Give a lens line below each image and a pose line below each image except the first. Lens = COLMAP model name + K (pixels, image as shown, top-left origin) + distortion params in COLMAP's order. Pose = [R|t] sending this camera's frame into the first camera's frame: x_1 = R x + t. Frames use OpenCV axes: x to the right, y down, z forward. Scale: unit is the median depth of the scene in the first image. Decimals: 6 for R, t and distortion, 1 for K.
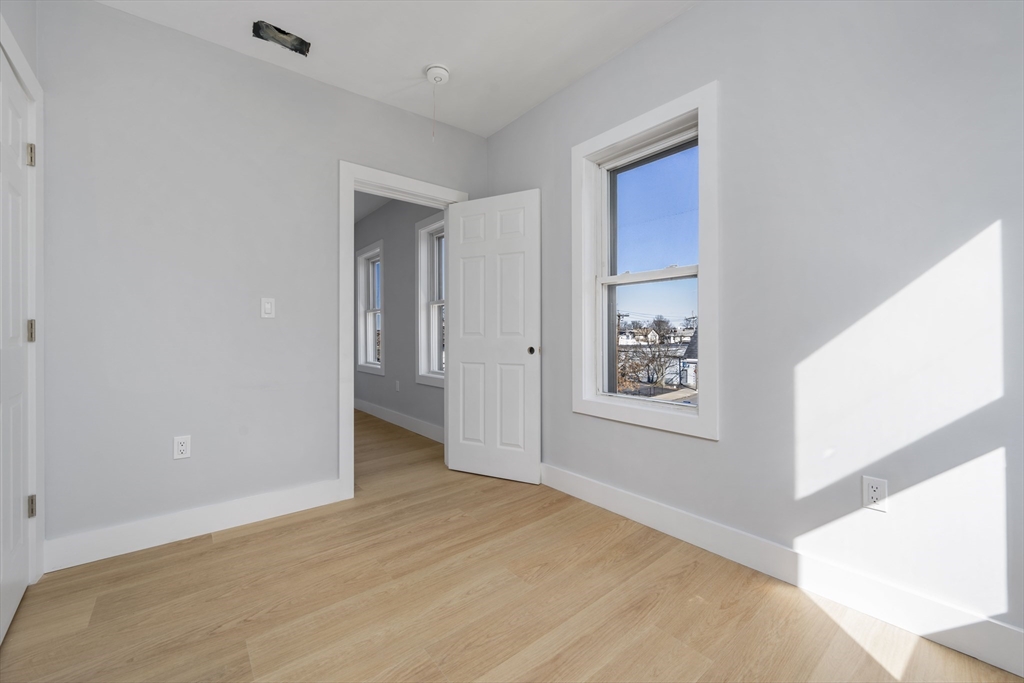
lens RADIAL K [[404.9, 0, 515.0], [0, 404.9, 340.0], [0, 0, 1]] dist [-0.002821, 0.000545]
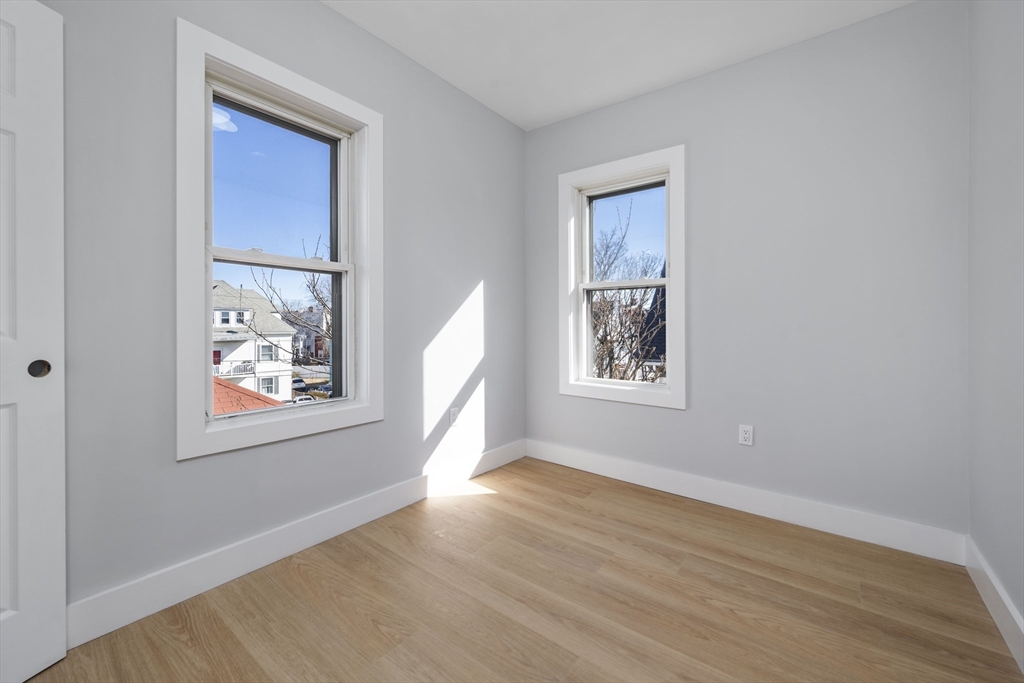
lens RADIAL K [[404.9, 0, 509.2], [0, 404.9, 332.5], [0, 0, 1]] dist [-0.002821, 0.000545]
pose [[-0.205103, -0.009107, 0.978698, -0.713221], [0.017045, 0.999772, 0.012875, -0.014256], [-0.978592, 0.019322, -0.204901, 0.854993]]
